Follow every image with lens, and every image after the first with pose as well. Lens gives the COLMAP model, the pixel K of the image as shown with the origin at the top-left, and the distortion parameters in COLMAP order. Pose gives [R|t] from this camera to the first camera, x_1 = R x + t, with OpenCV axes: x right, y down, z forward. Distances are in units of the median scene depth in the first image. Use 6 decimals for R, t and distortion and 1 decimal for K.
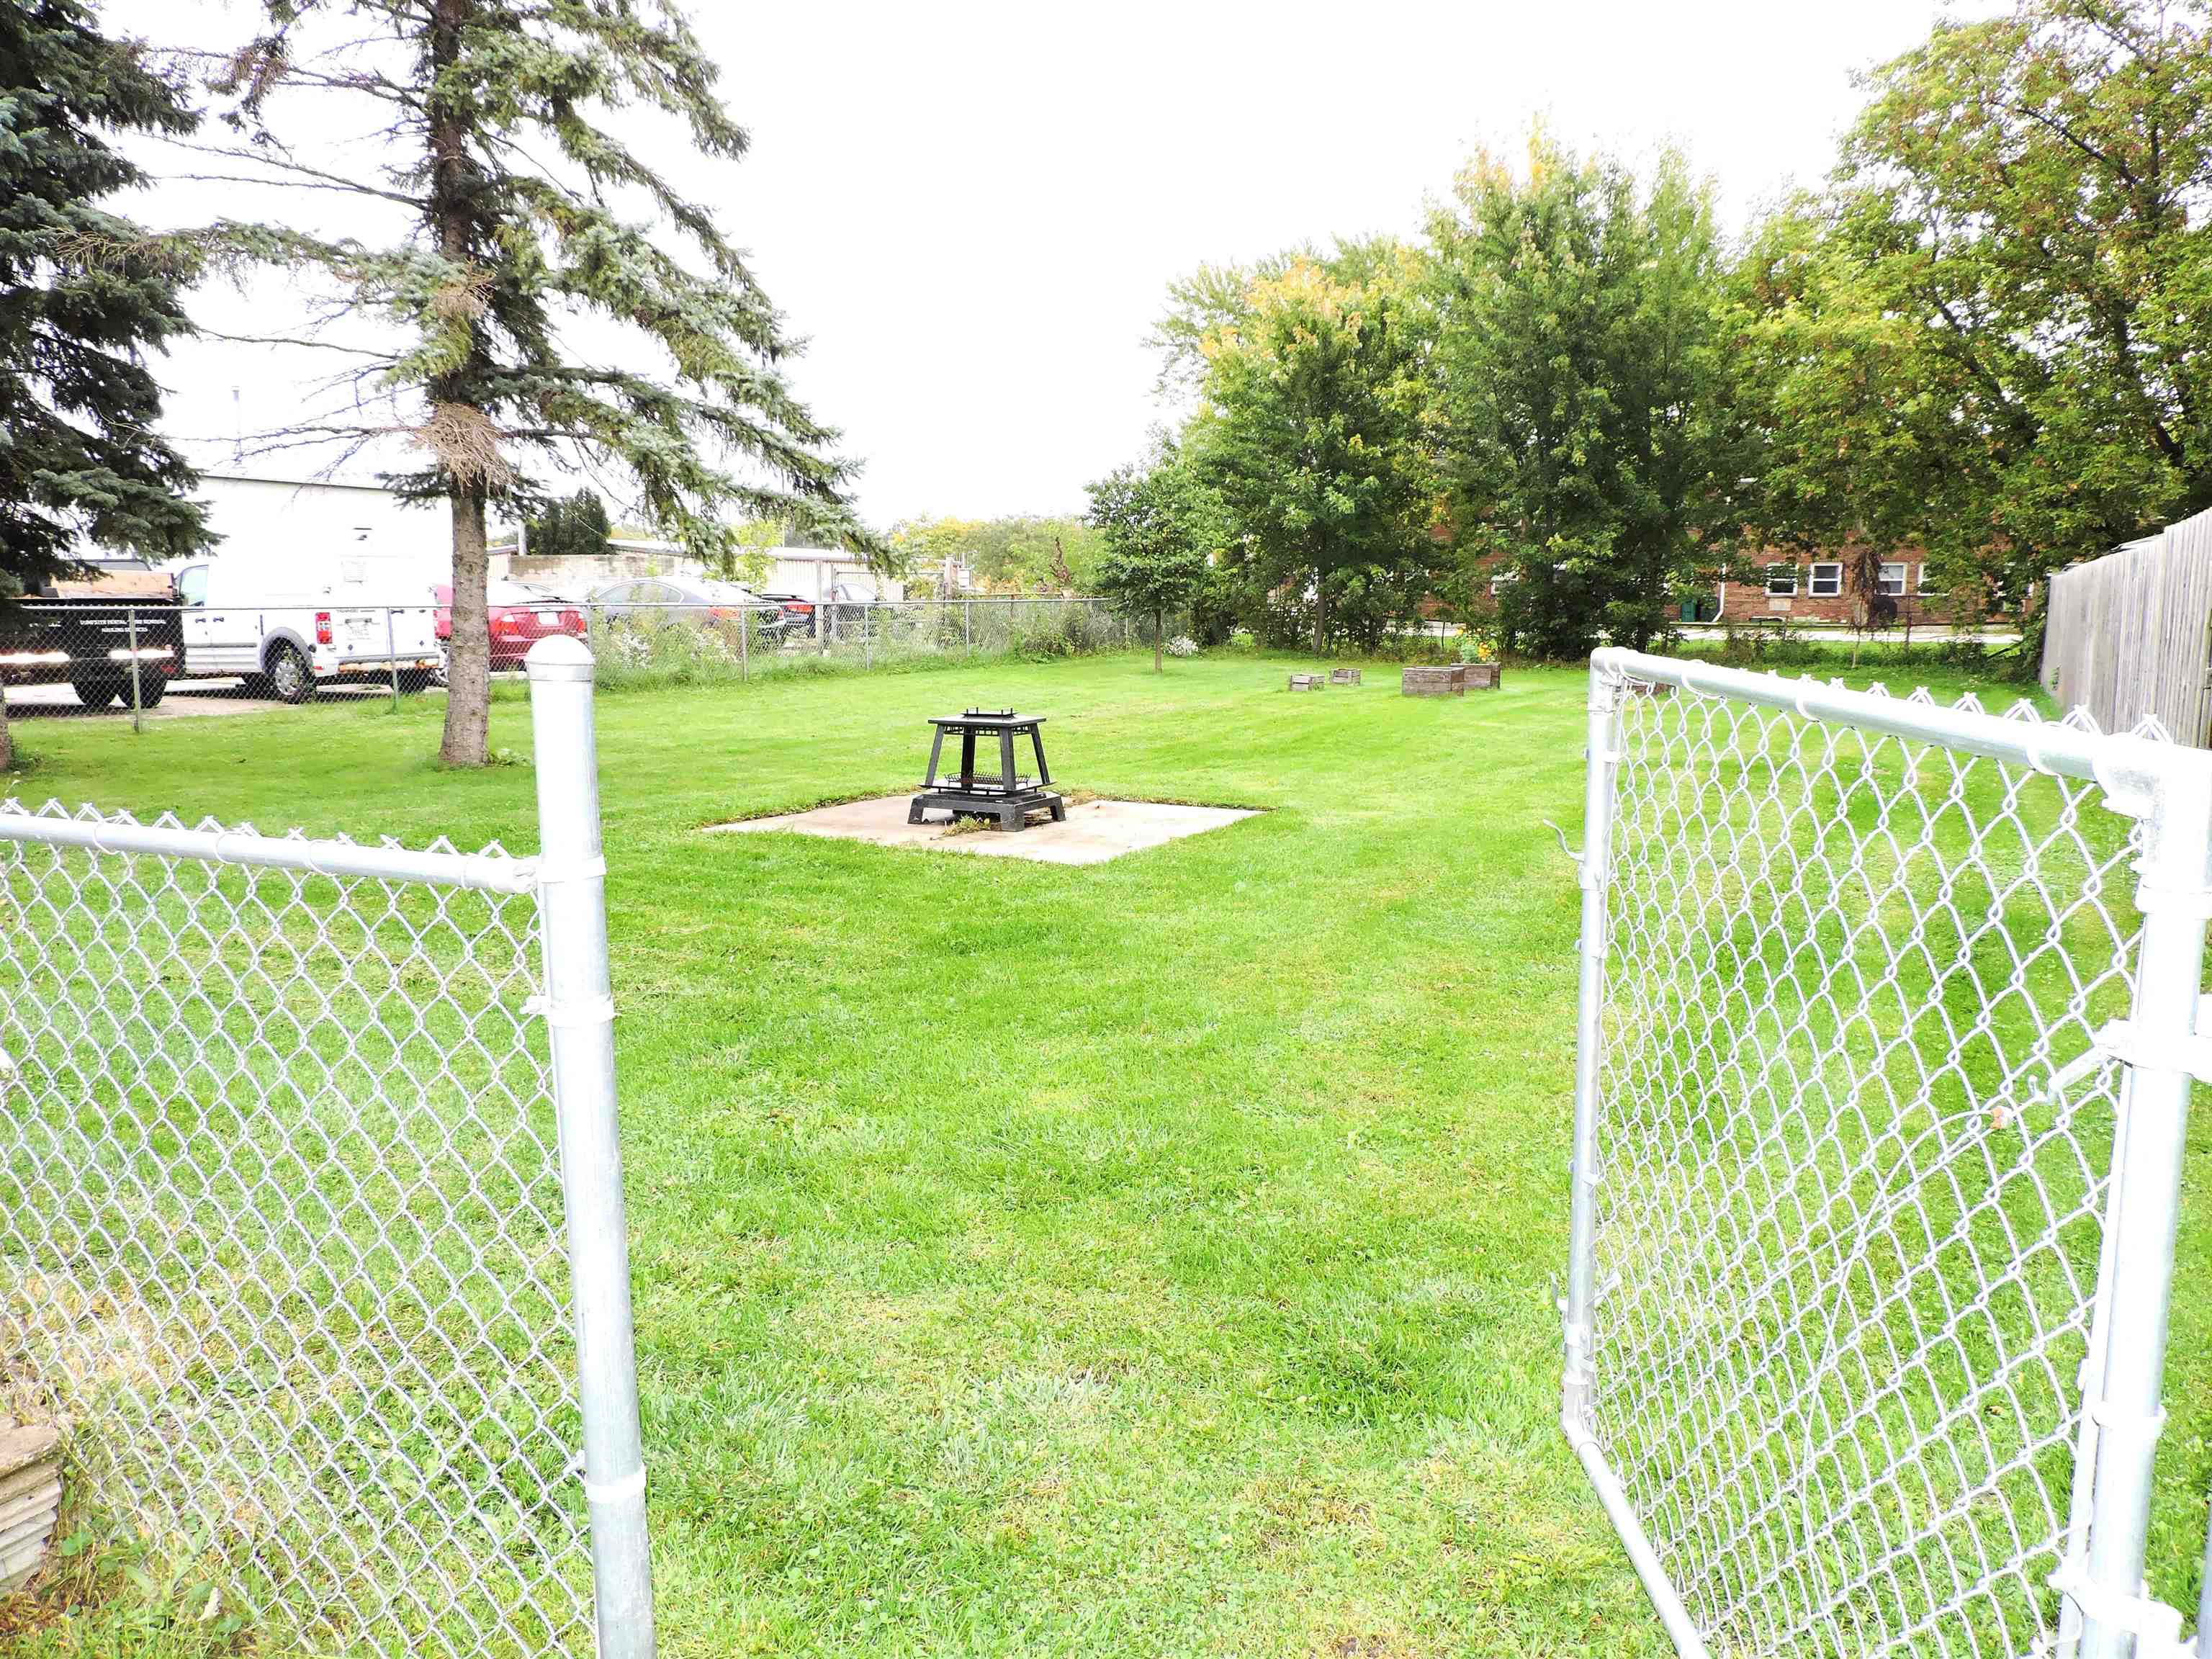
lens RADIAL K [[1571.7, 0, 1108.8], [0, 1571.7, 835.3], [0, 0, 1]] dist [-0.024127, 0.057216]
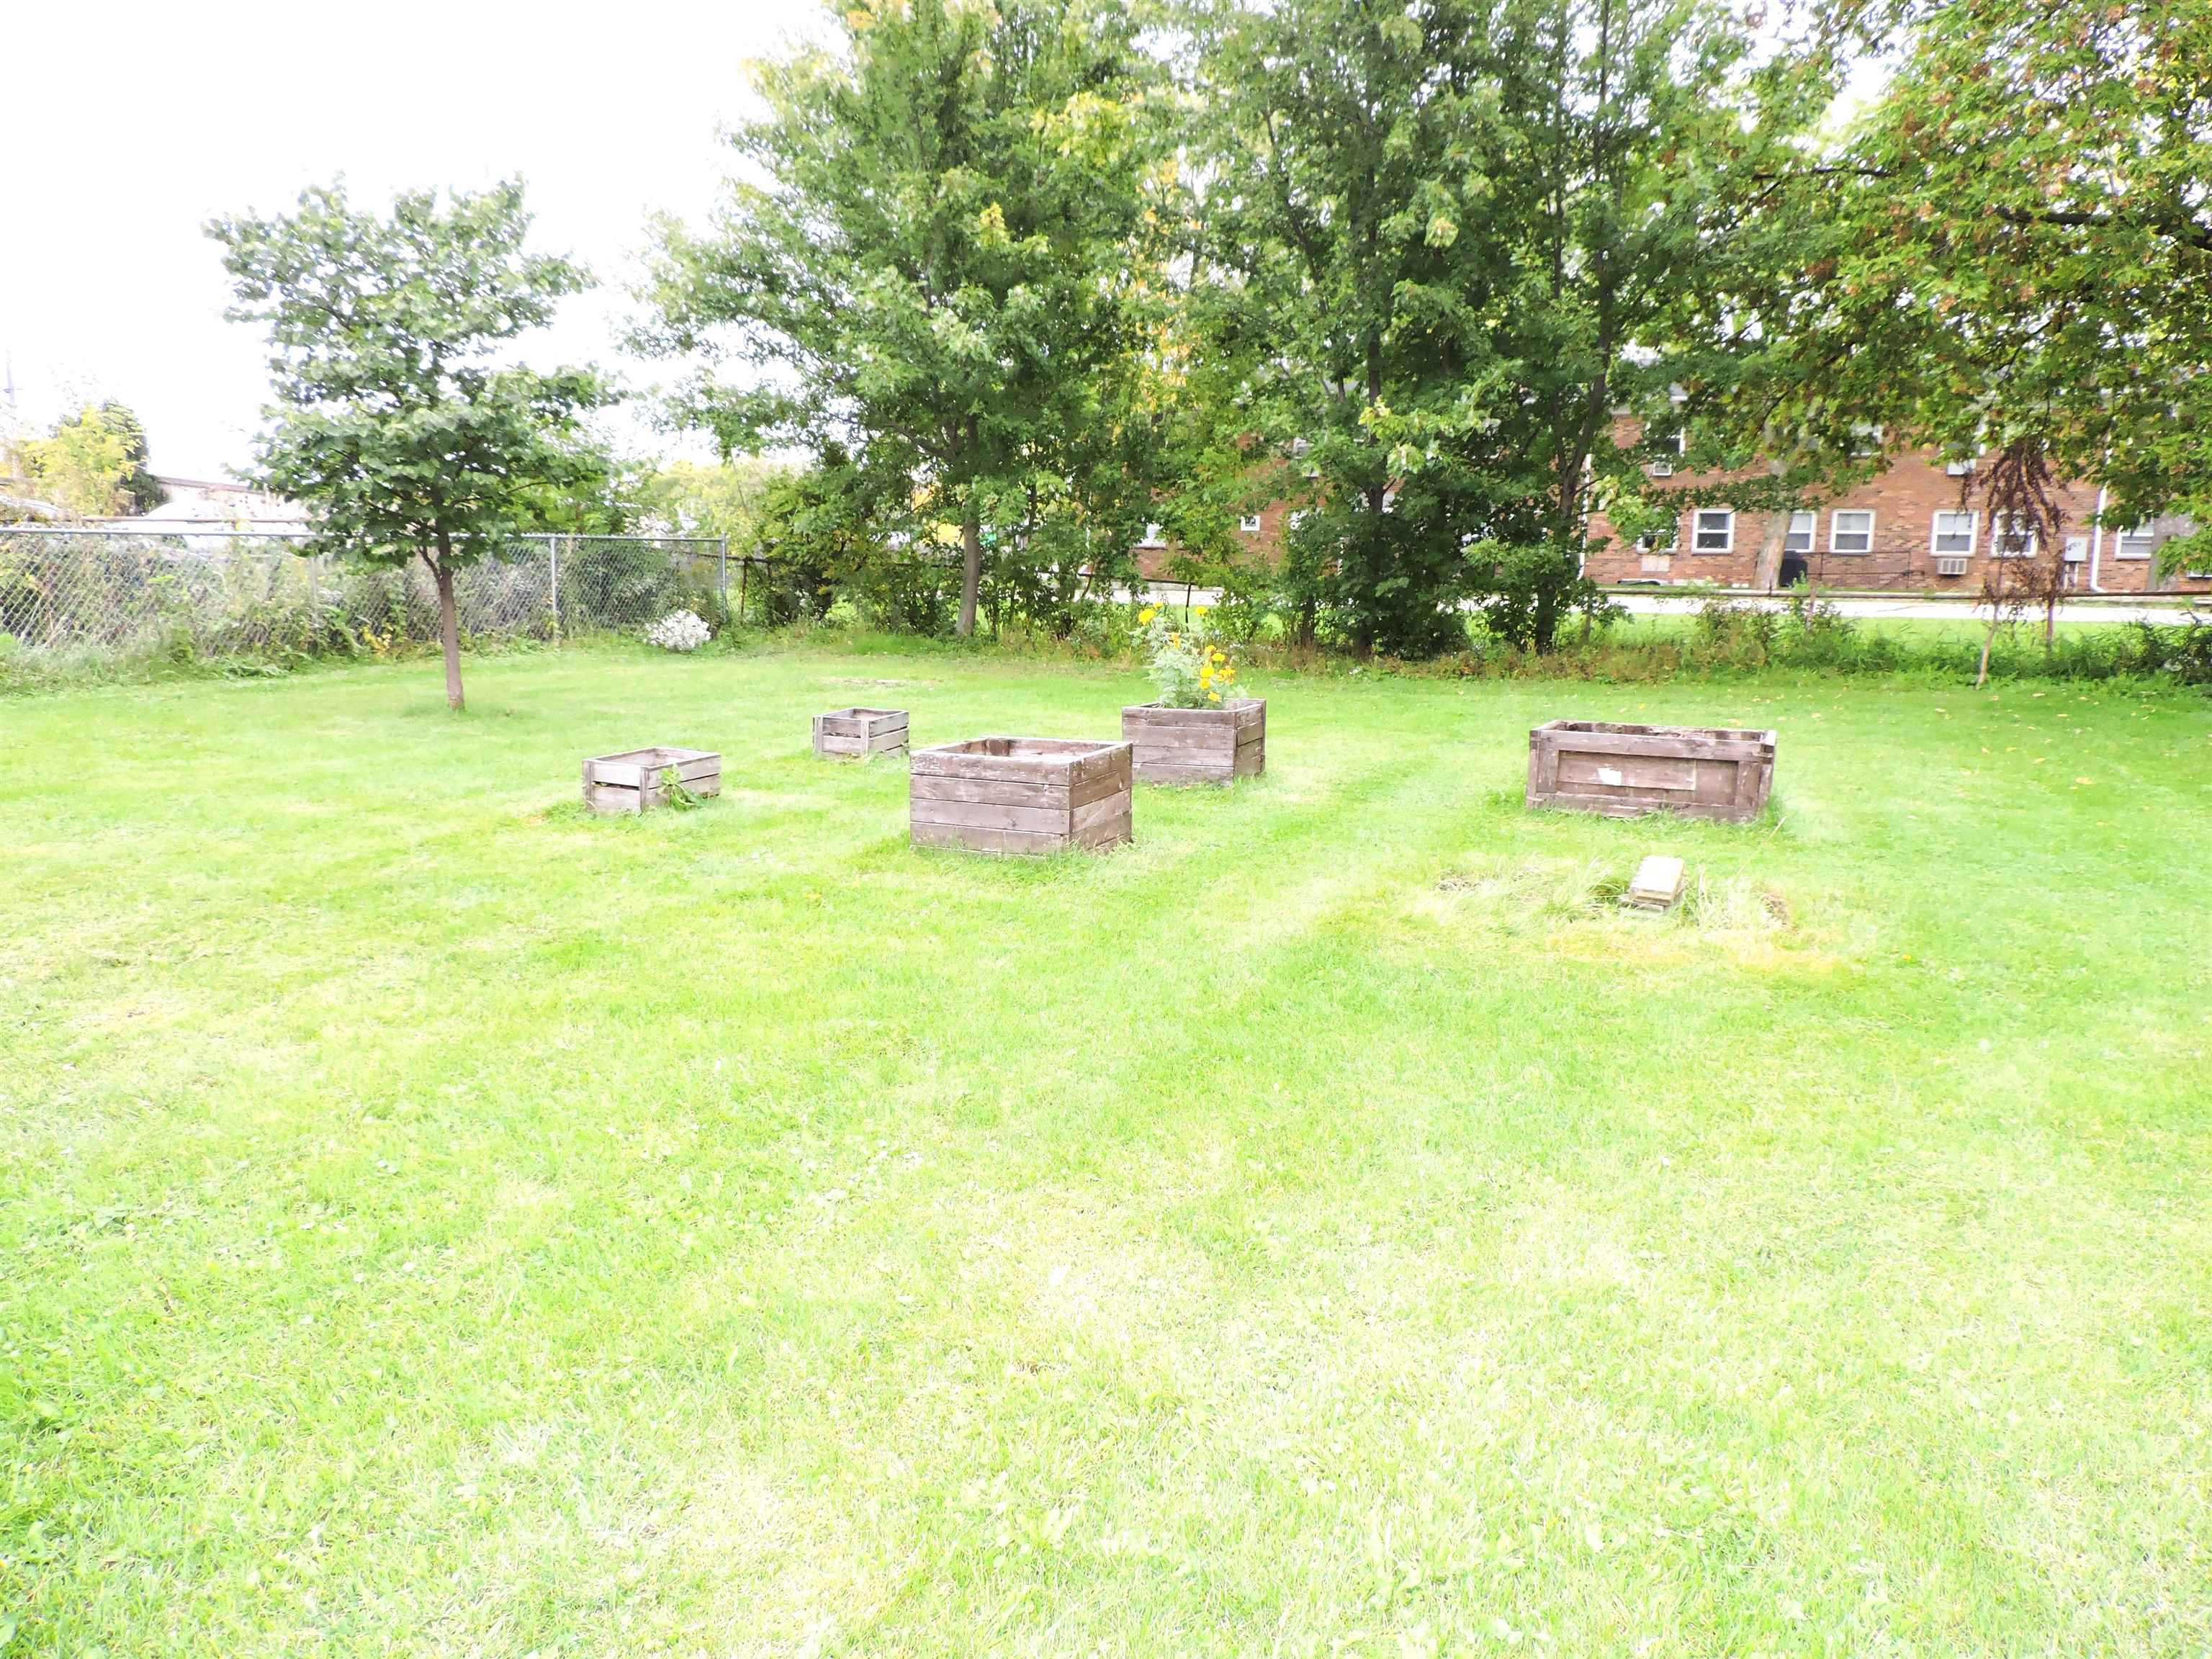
lens RADIAL K [[1612.1, 0, 1094.6], [0, 1612.1, 834.9], [0, 0, 1]] dist [-0.017620, 0.033261]
pose [[0.993521, -0.014596, 0.112706, 0.162106], [0.012399, 0.999720, 0.020166, -0.083621], [-0.112969, -0.018638, 0.993424, 0.614773]]
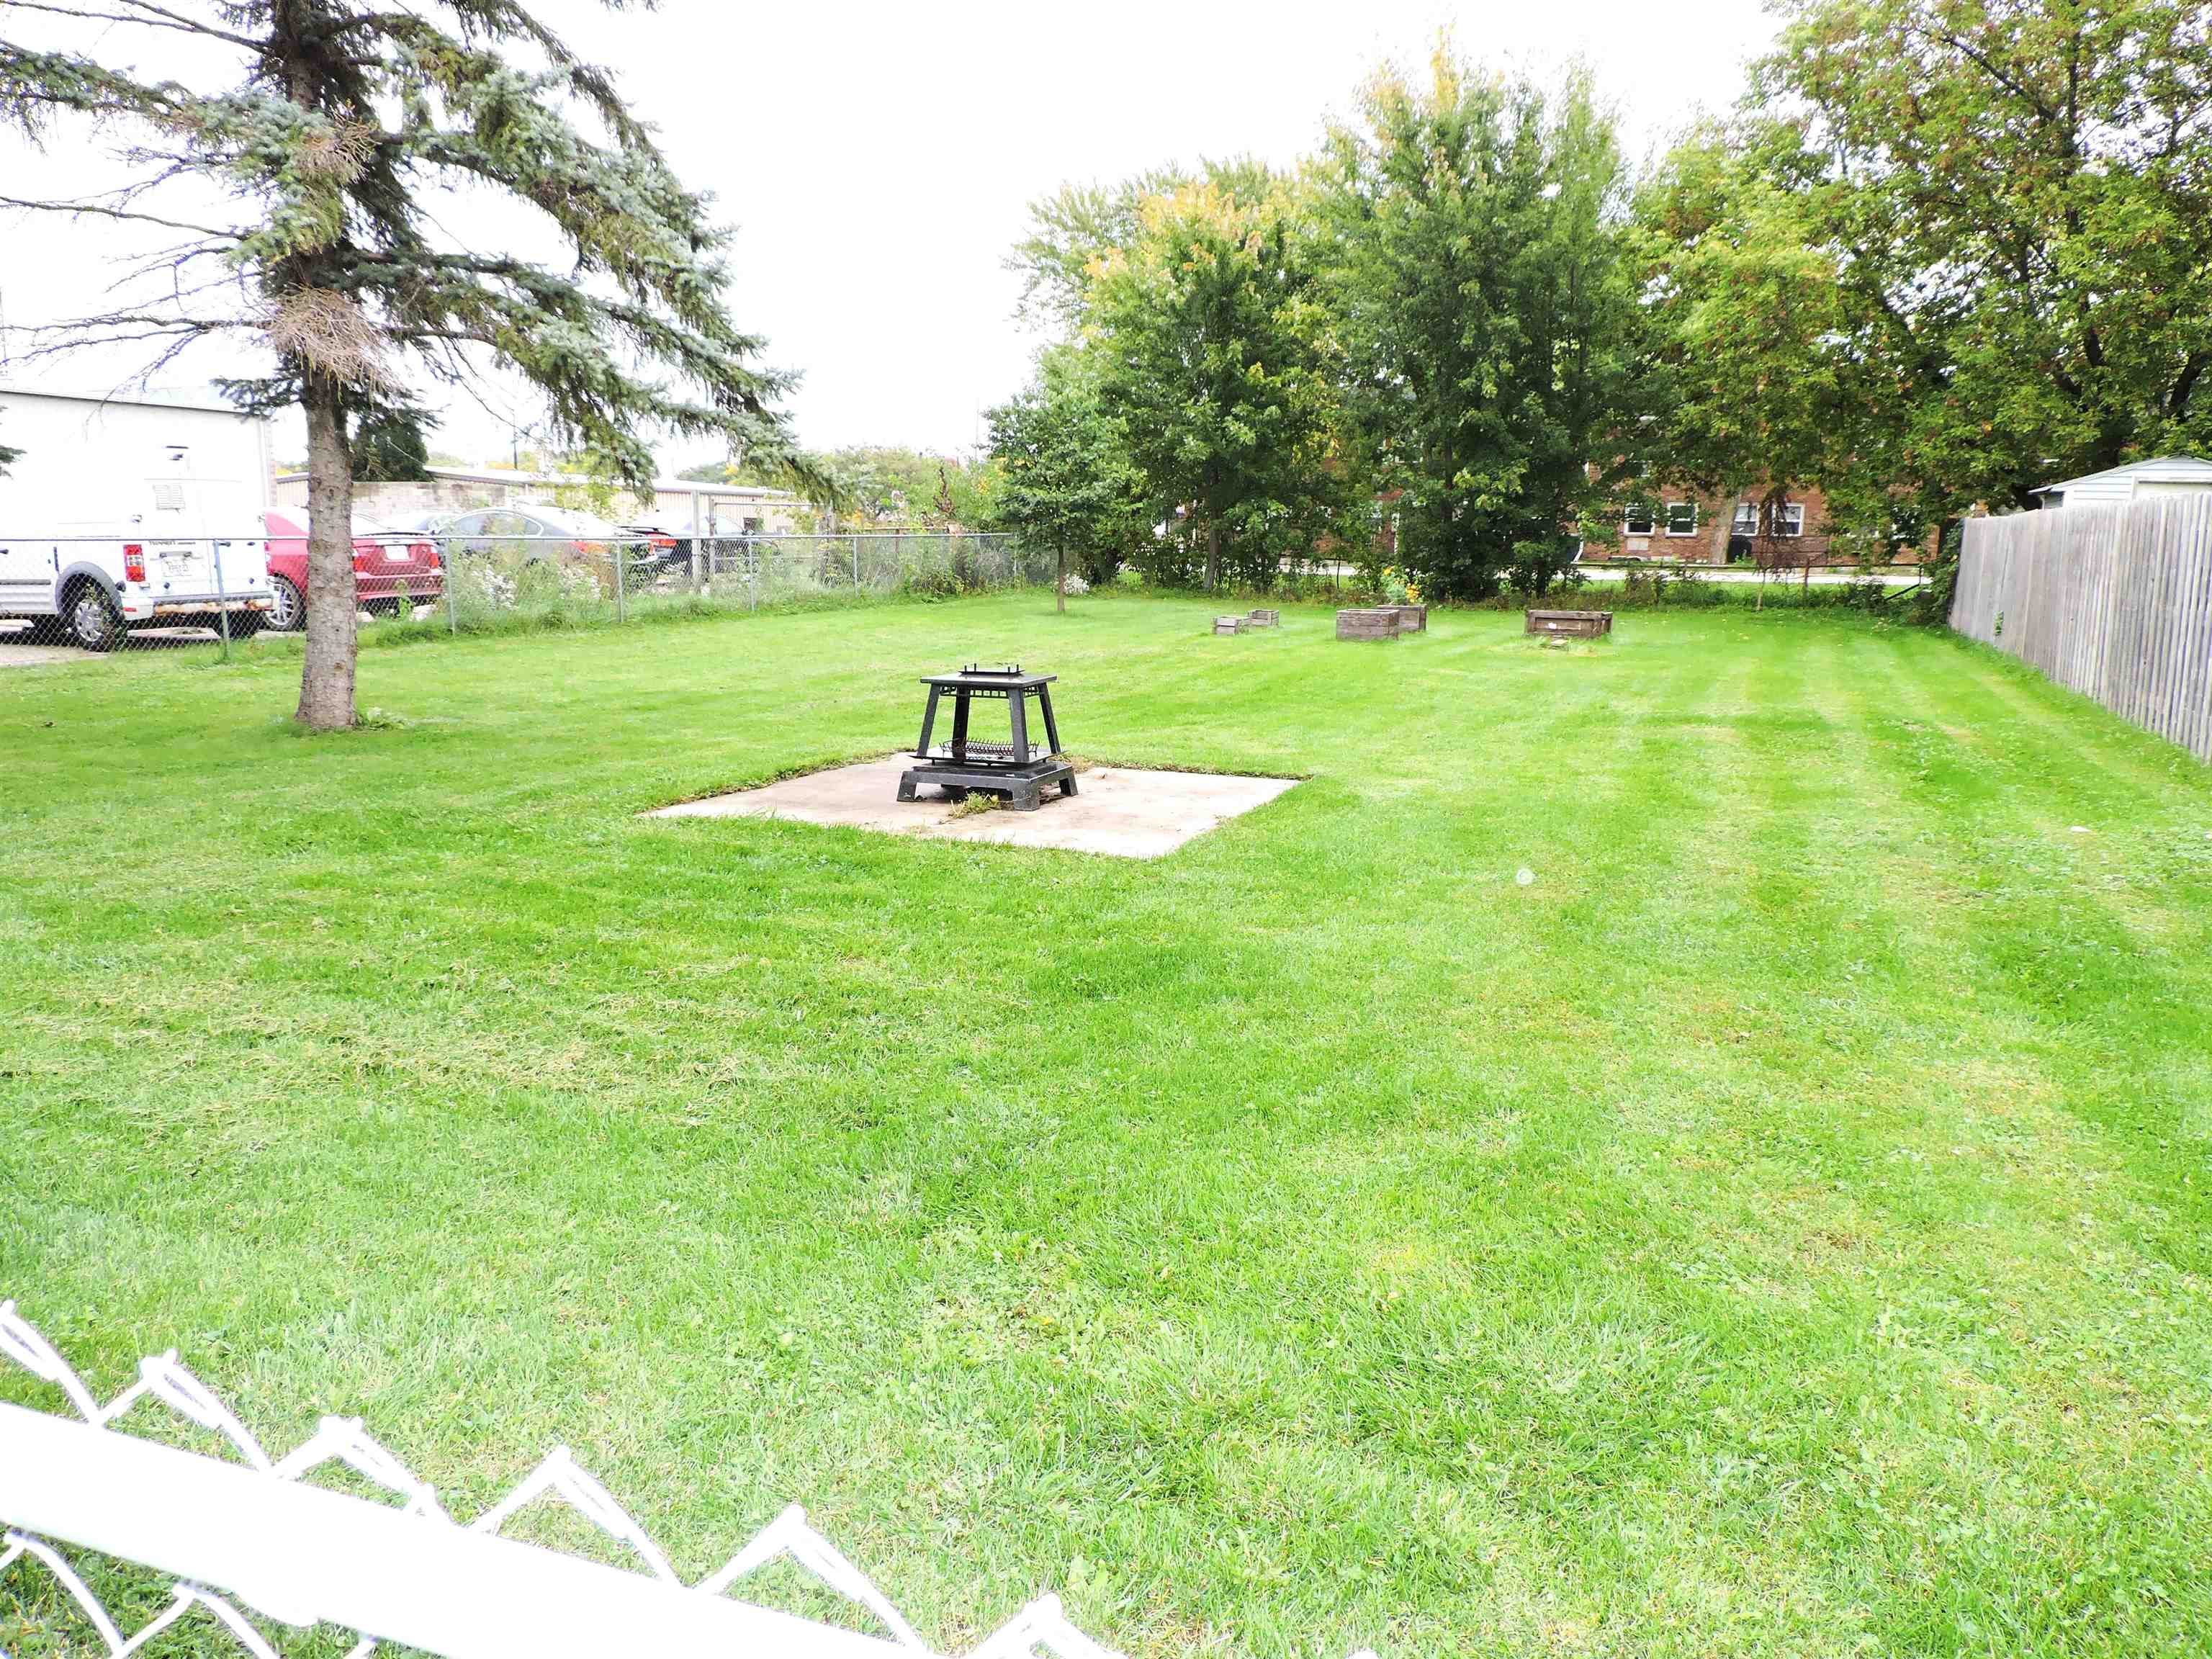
lens RADIAL K [[1581.5, 0, 1106.0], [0, 1581.5, 829.5], [0, 0, 1]] dist [-0.019455, 0.036742]
pose [[0.994854, -0.011882, 0.100615, -0.041121], [0.008289, 0.999315, 0.036056, -0.008960], [-0.100975, -0.035037, 0.994272, 0.056698]]
